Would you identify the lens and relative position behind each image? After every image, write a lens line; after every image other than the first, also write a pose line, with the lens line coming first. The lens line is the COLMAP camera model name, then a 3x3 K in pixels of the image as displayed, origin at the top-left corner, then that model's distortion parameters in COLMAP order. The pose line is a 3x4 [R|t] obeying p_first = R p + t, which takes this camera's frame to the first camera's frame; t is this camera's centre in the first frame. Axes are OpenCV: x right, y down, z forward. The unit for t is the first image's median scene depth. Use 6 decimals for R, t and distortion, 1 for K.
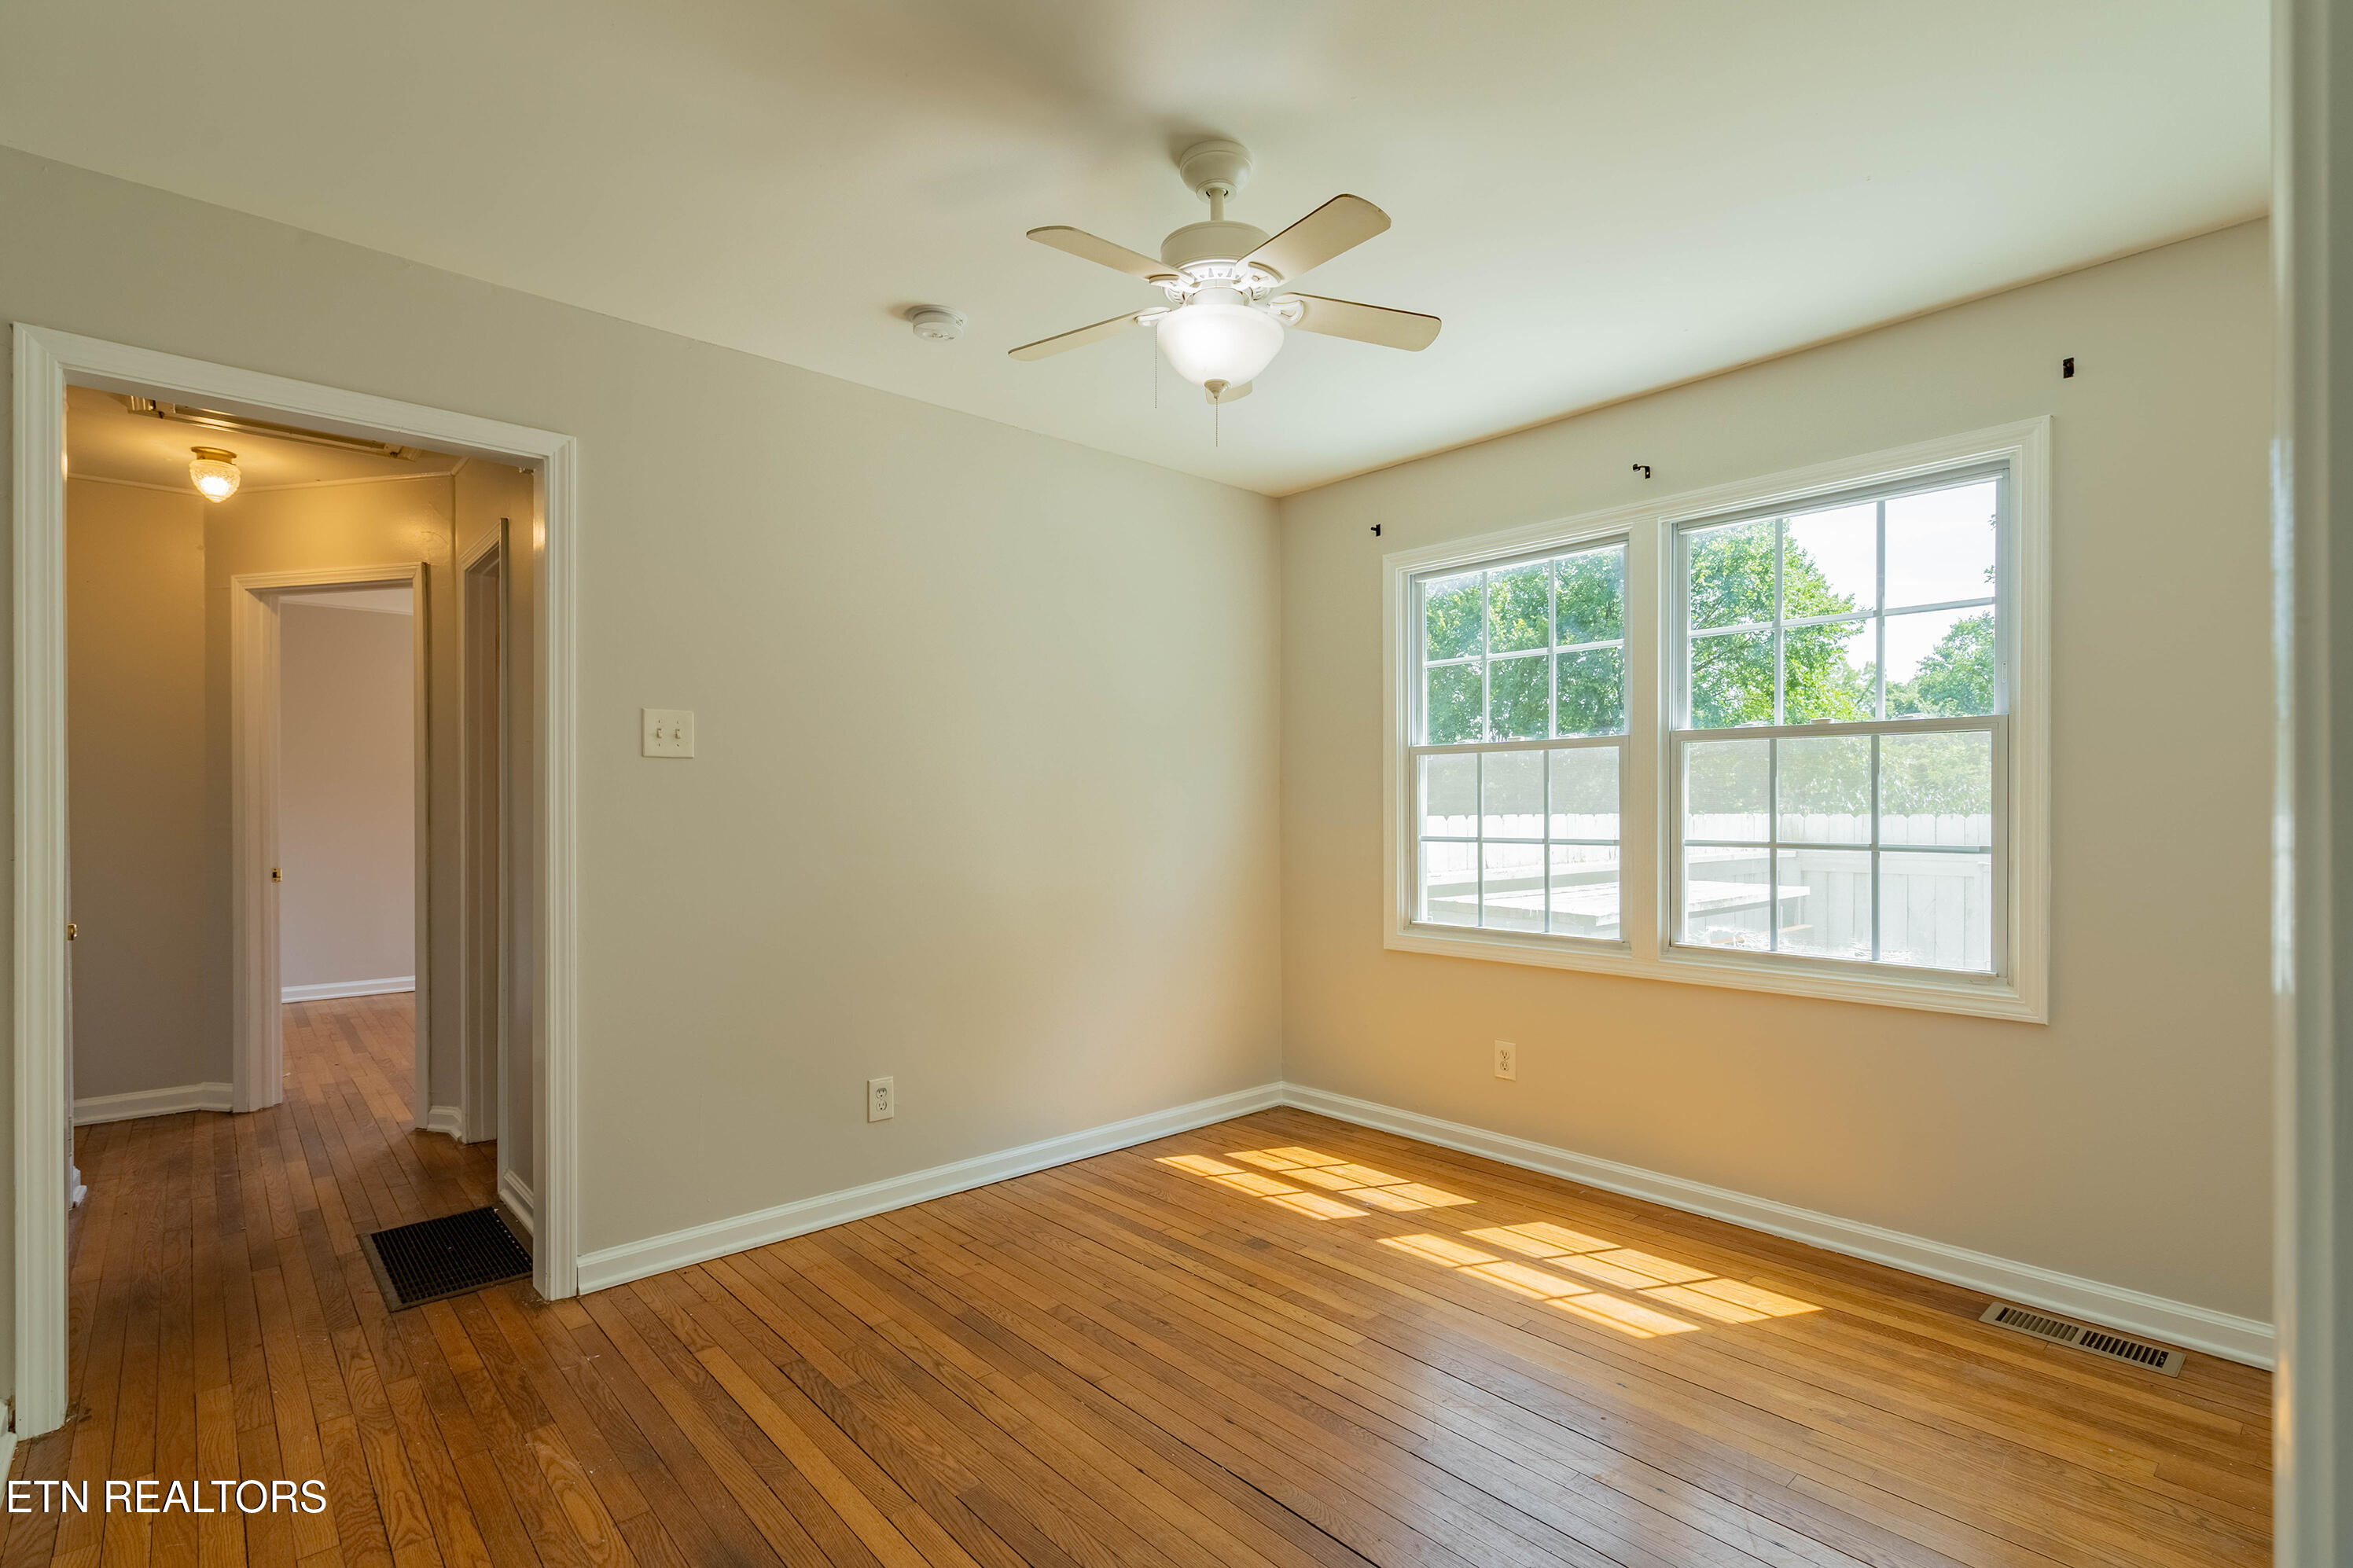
lens RADIAL K [[1077.4, 0, 1173.0], [0, 1077.4, 800.6], [0, 0, 1]] dist [-0.020280, 0.002996]
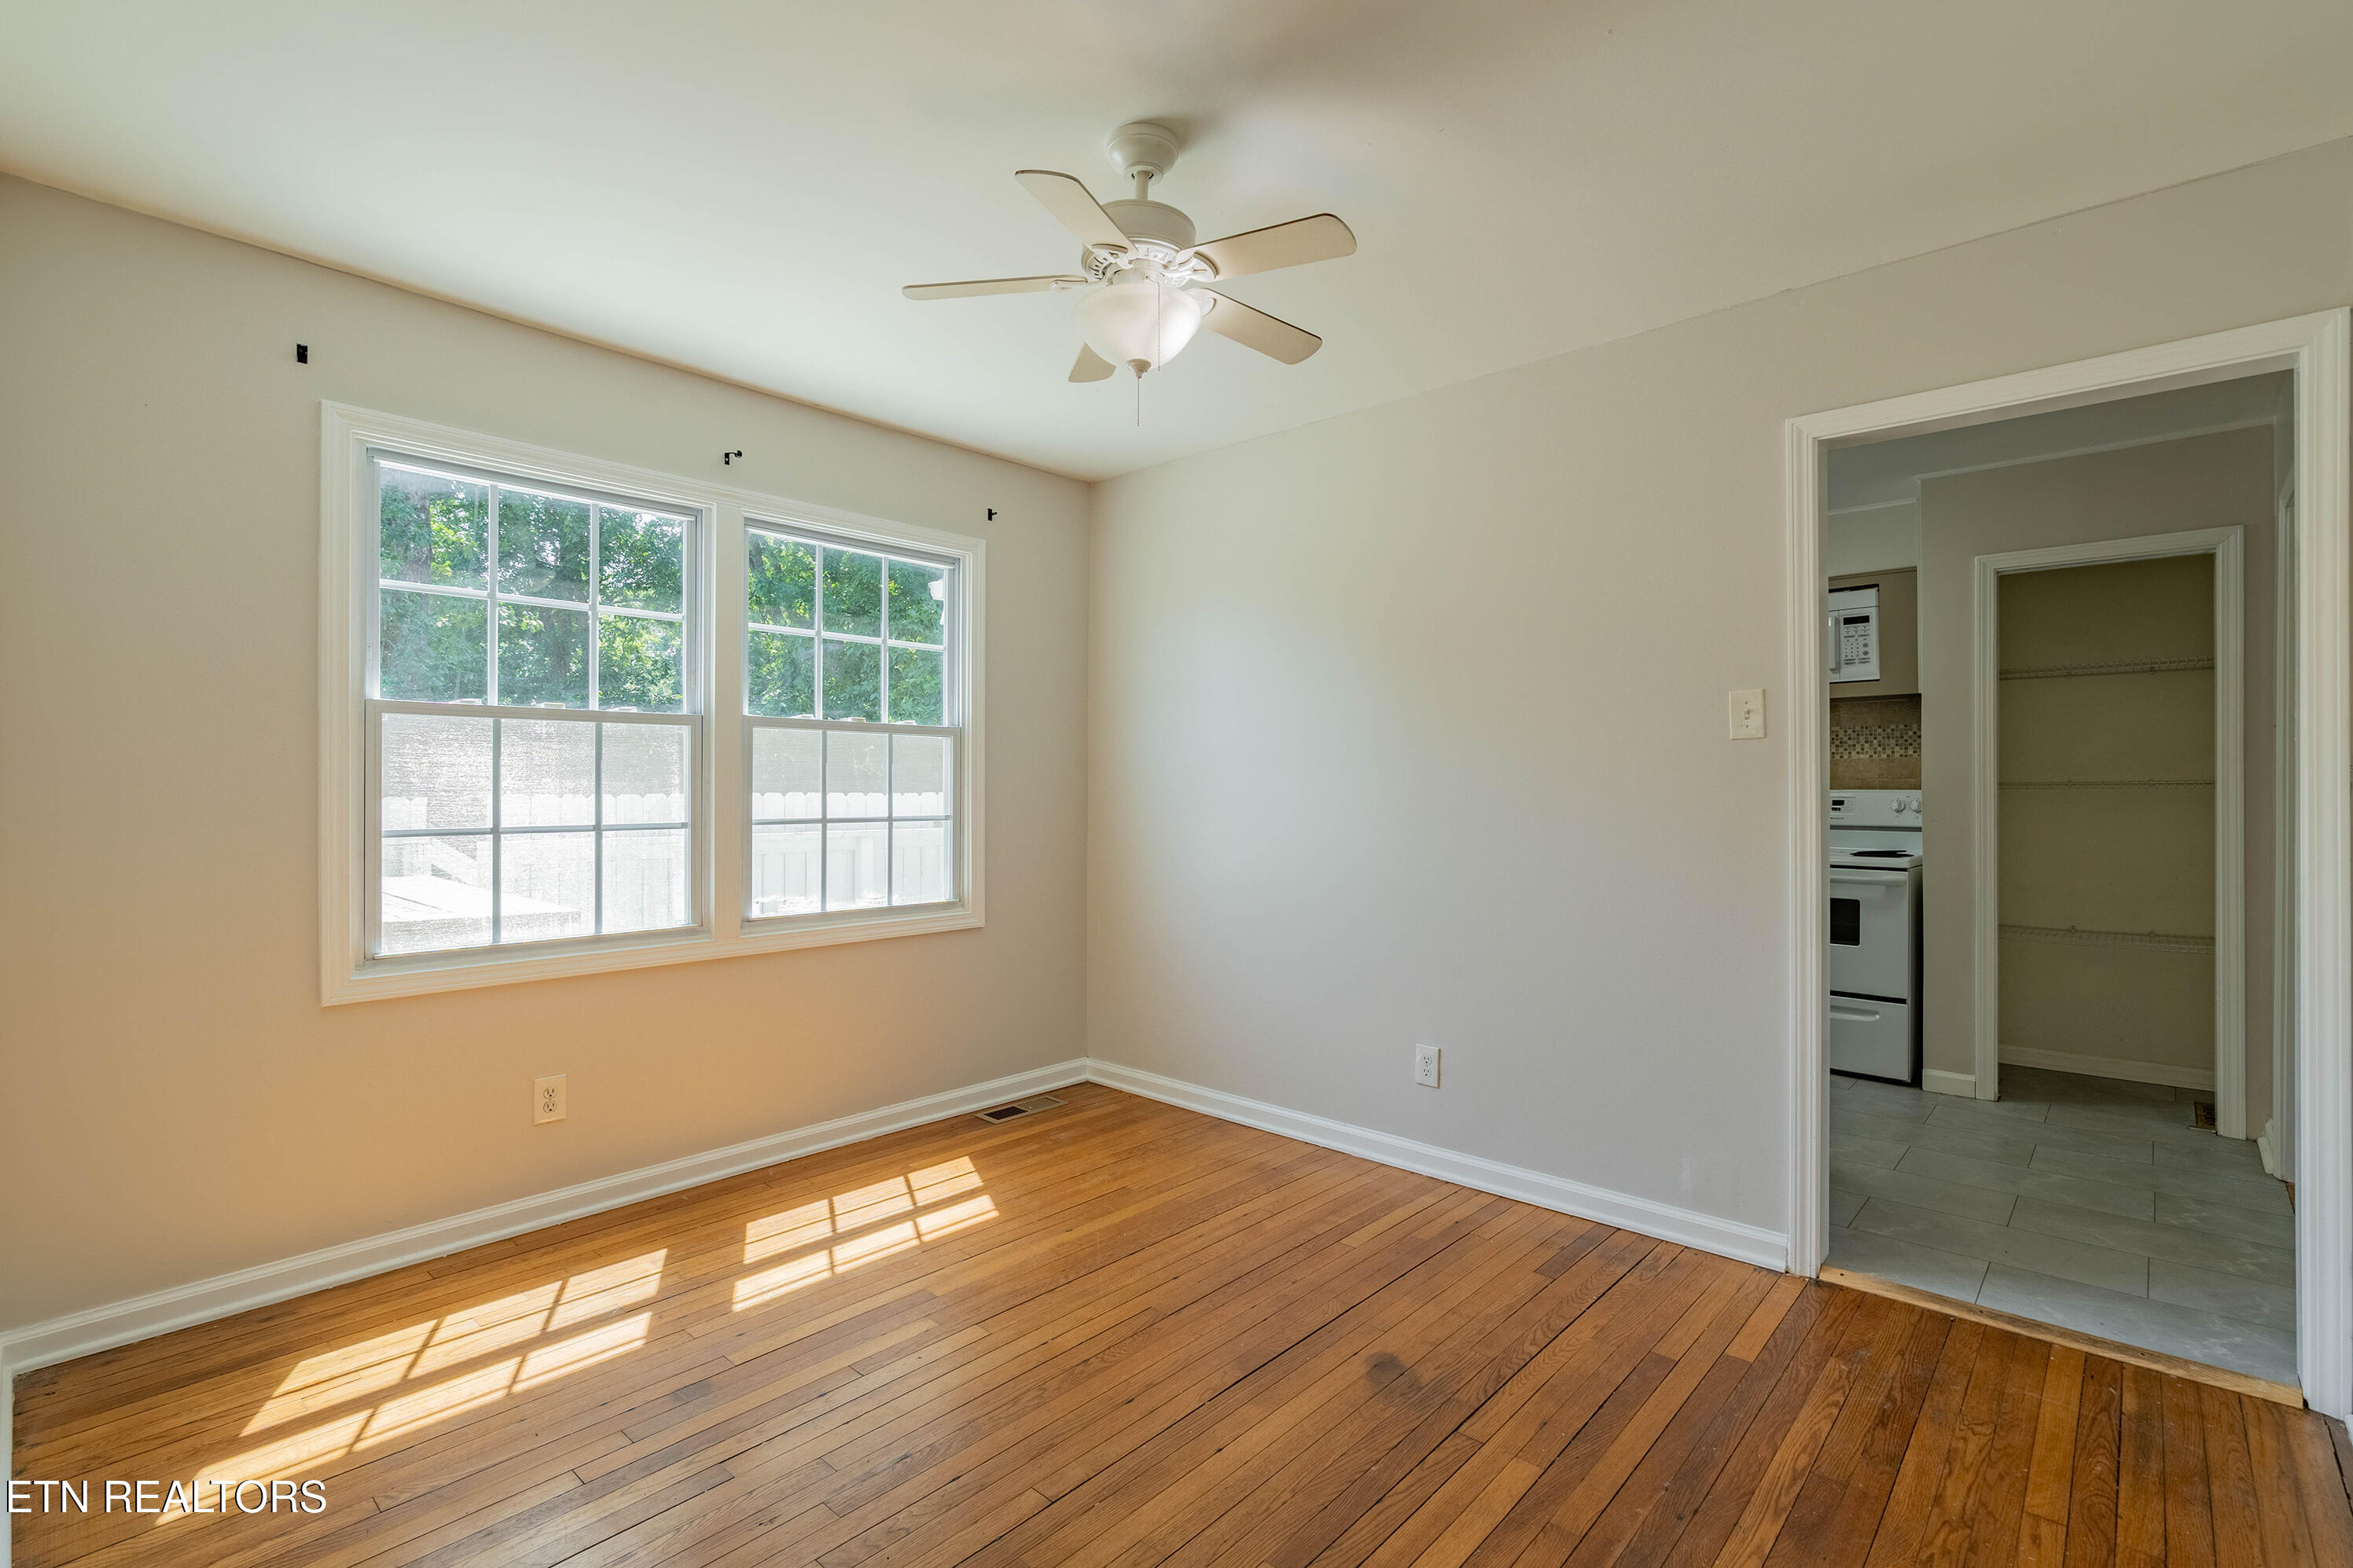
lens RADIAL K [[1077.4, 0, 1185.9], [0, 1077.4, 772.8], [0, 0, 1]] dist [-0.020280, 0.002996]
pose [[-0.116298, 0.015306, 0.993096, -0.633789], [-0.005043, 0.999859, -0.016001, 0.005482], [-0.993202, -0.006869, -0.116205, 0.706558]]
